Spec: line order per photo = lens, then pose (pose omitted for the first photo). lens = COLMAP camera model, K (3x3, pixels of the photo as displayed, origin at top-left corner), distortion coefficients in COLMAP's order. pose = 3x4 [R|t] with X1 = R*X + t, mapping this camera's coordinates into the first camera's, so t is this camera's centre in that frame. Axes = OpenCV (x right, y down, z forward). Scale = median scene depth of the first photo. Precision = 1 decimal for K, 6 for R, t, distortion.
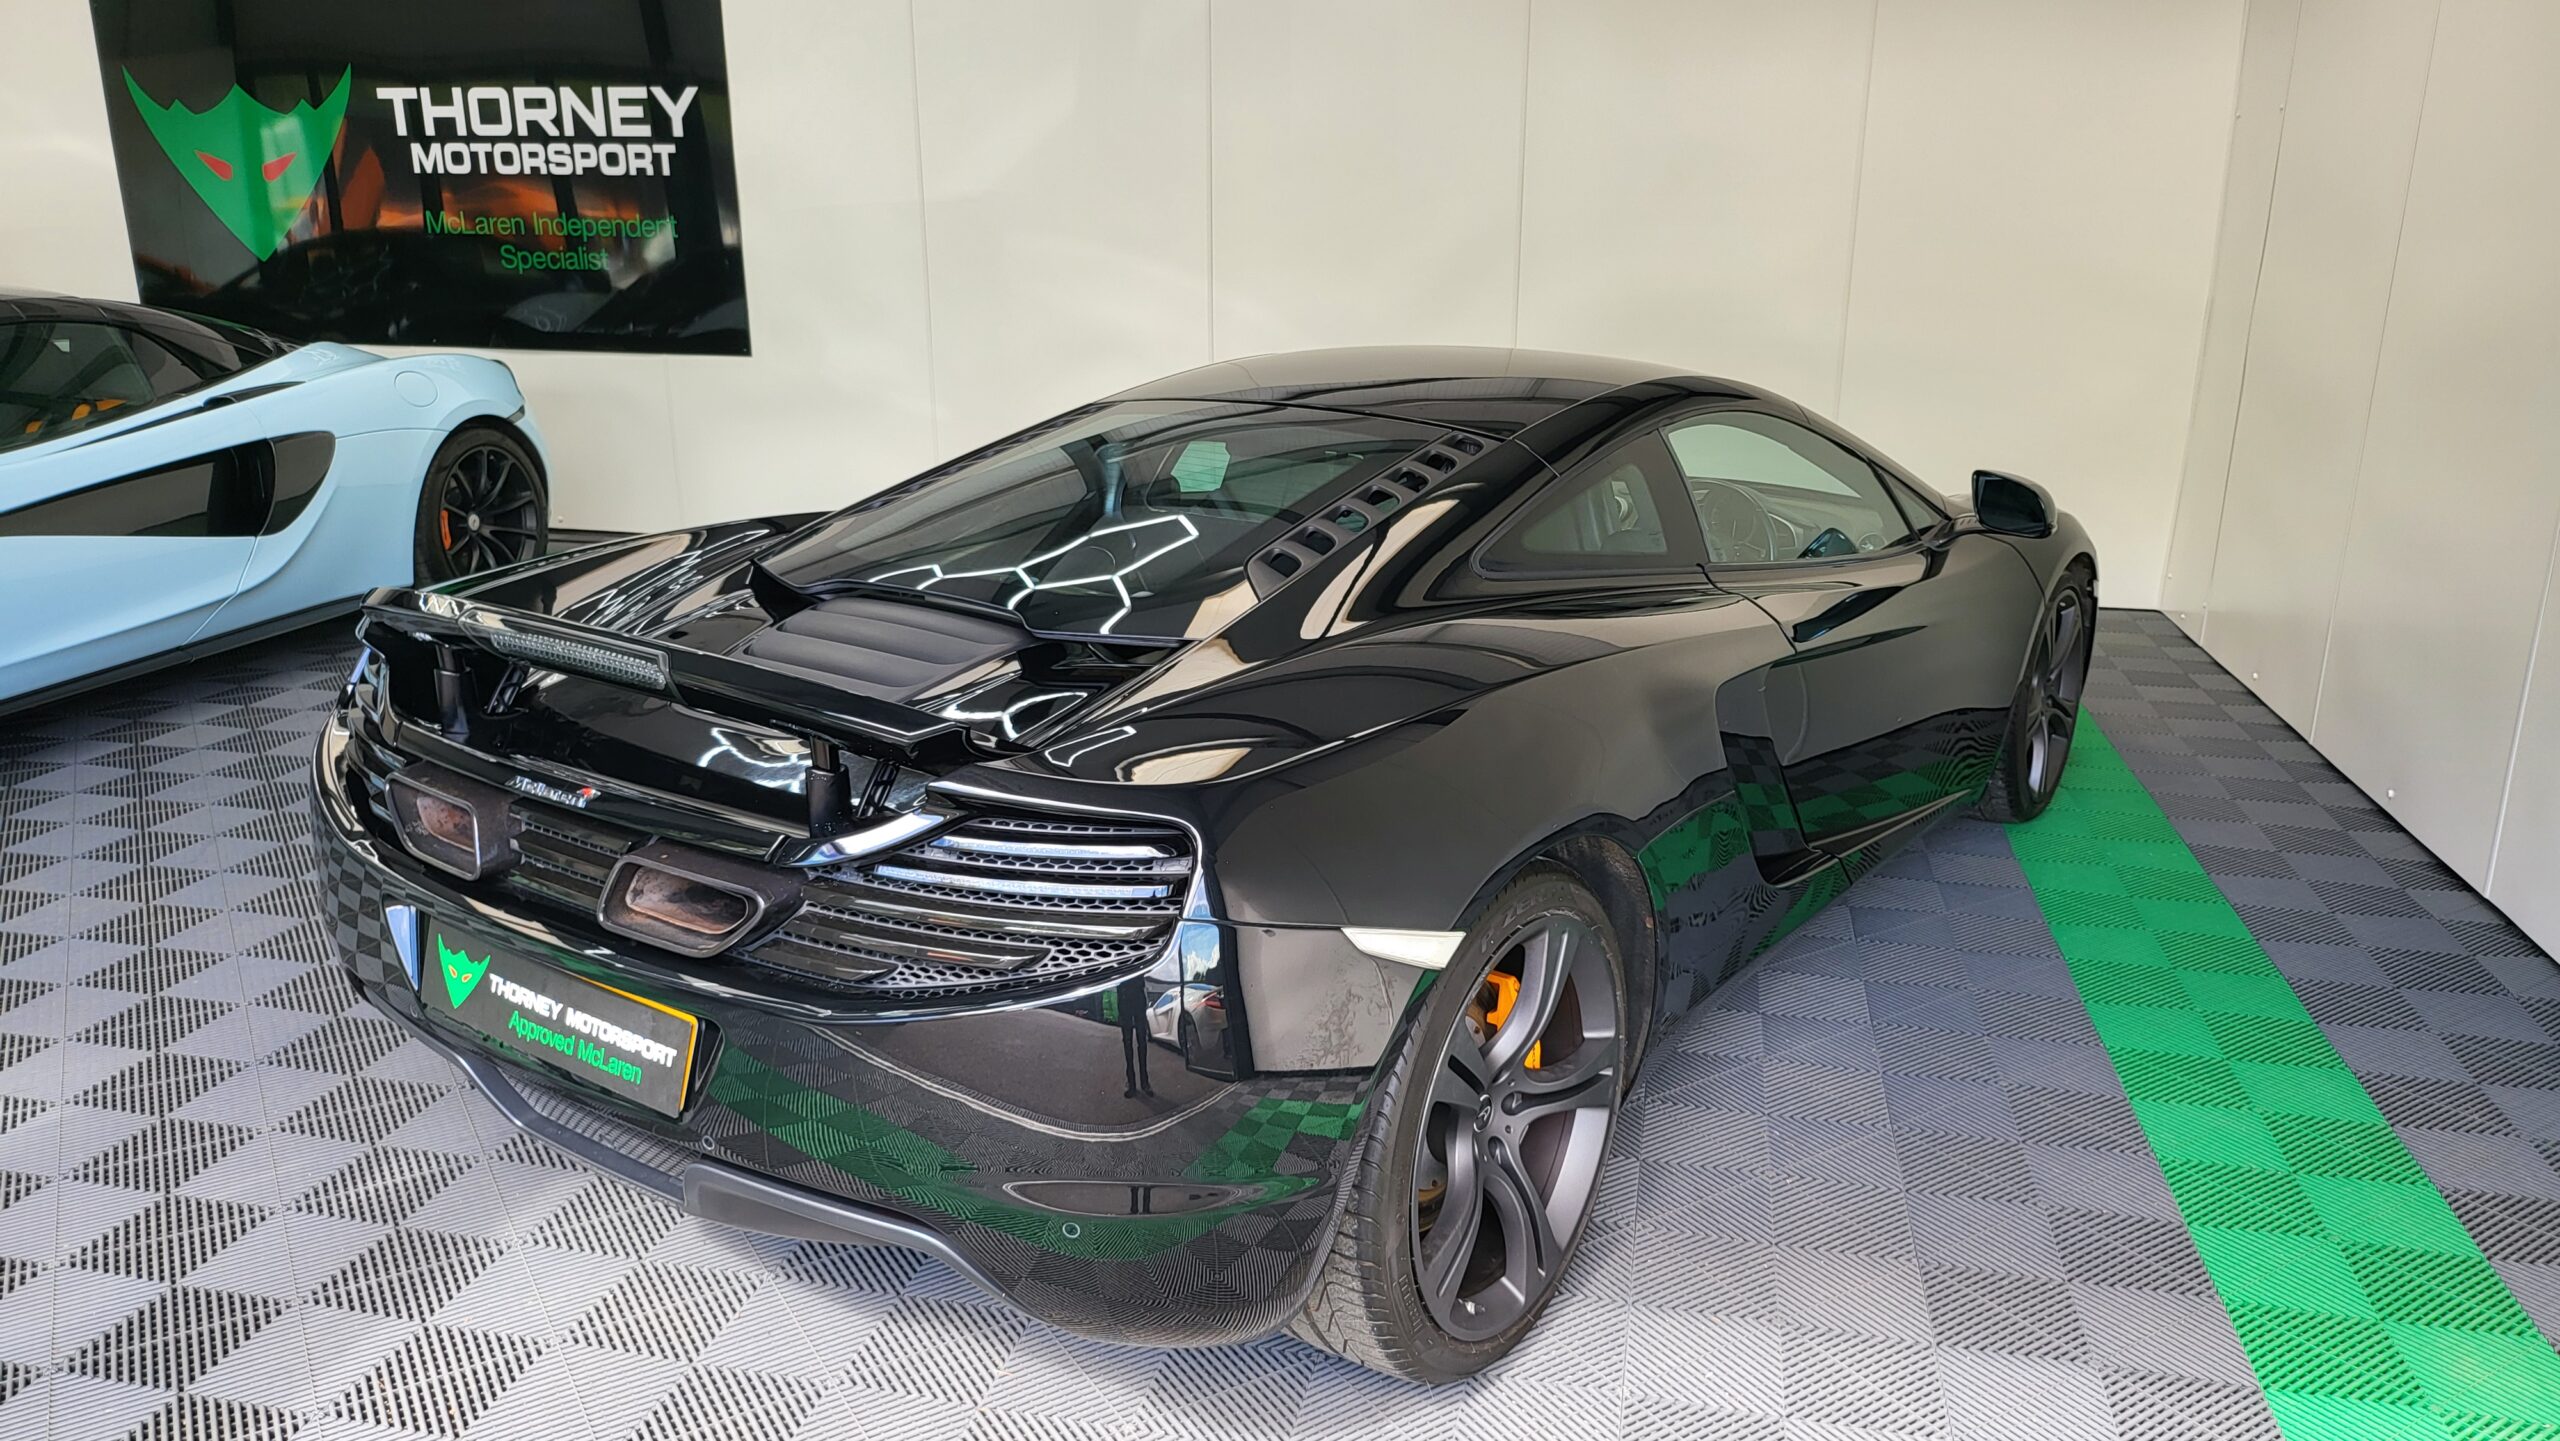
lens RADIAL K [[1822.4, 0, 1301.4], [0, 1822.4, 739.0], [0, 0, 1]] dist [0.063072, -0.081752]
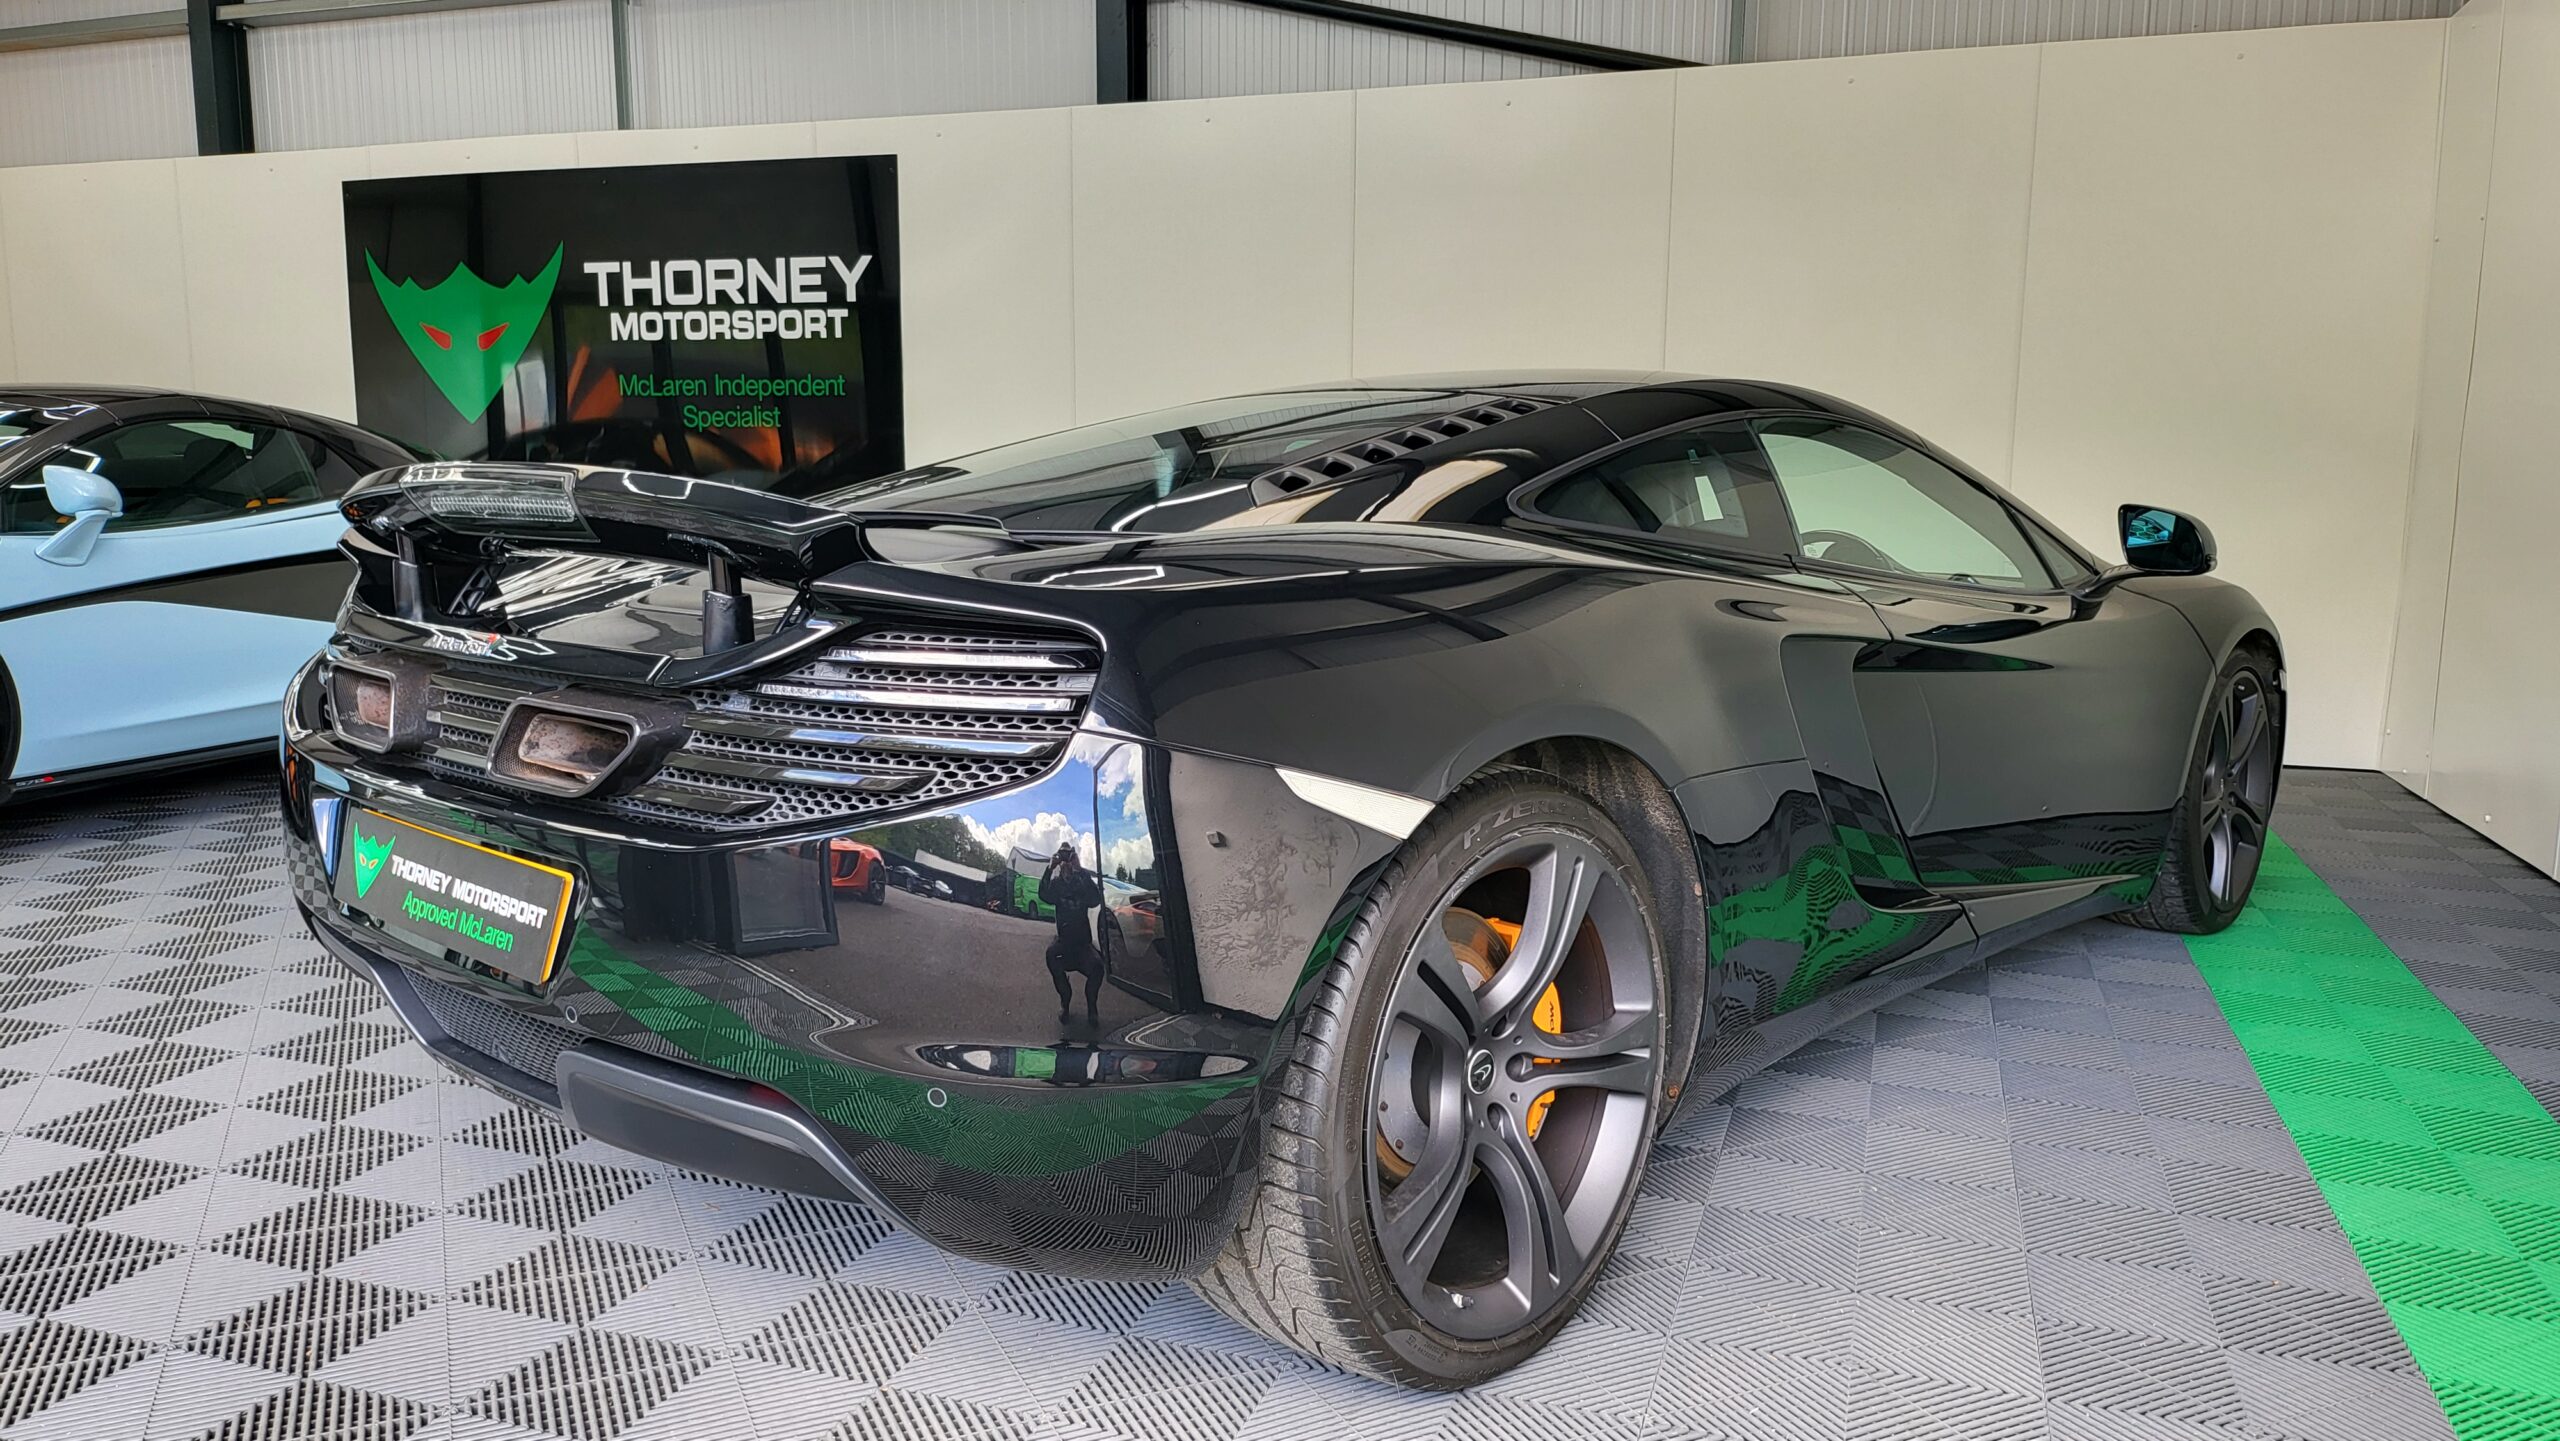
lens RADIAL K [[1815.1, 0, 1280.0], [0, 1815.1, 720.5], [0, 0, 1]] dist [0.070384, -0.087012]
pose [[0.992785, 0.019513, -0.118310, 0.087202], [-0.036990, 0.988388, -0.147379, 0.144637], [0.114060, 0.150692, 0.981979, 0.108470]]
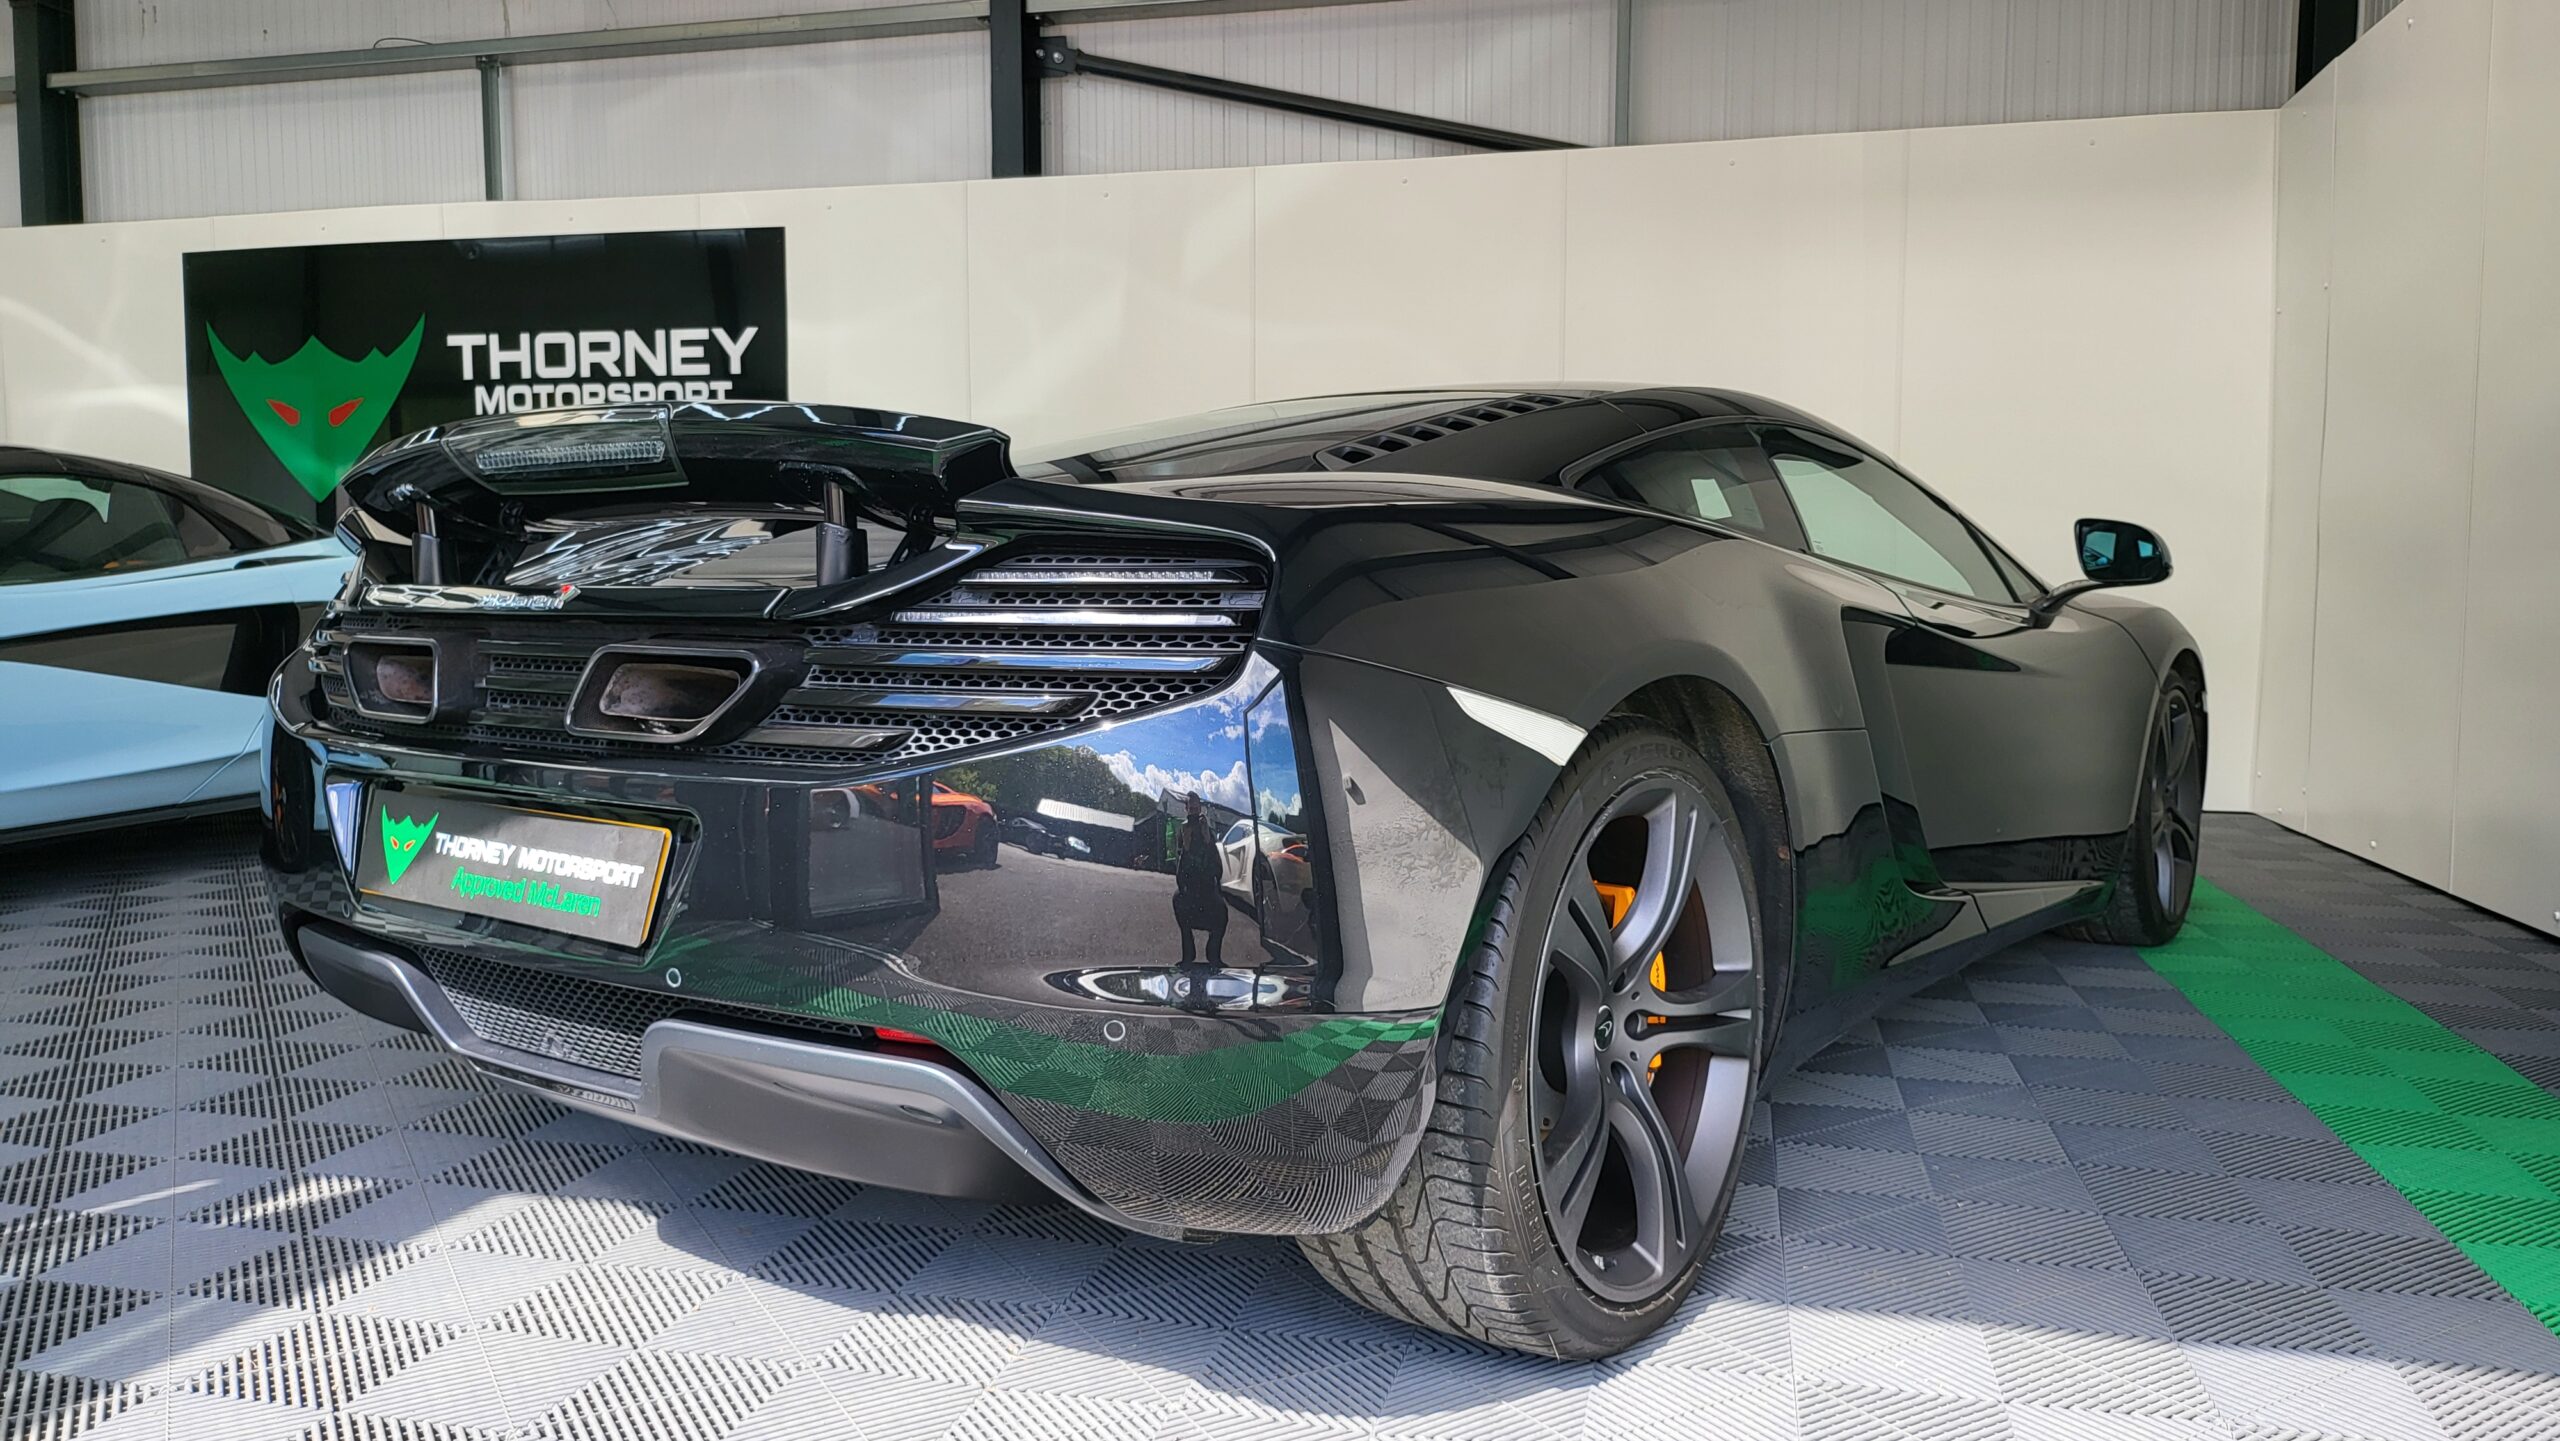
lens RADIAL K [[1817.1, 0, 1293.8], [0, 1817.1, 711.2], [0, 0, 1]] dist [0.069545, -0.085286]
pose [[0.999817, -0.002206, -0.019023, -0.021601], [-0.001935, 0.976615, -0.214986, 0.204591], [0.019052, 0.214983, 0.976432, 0.131062]]
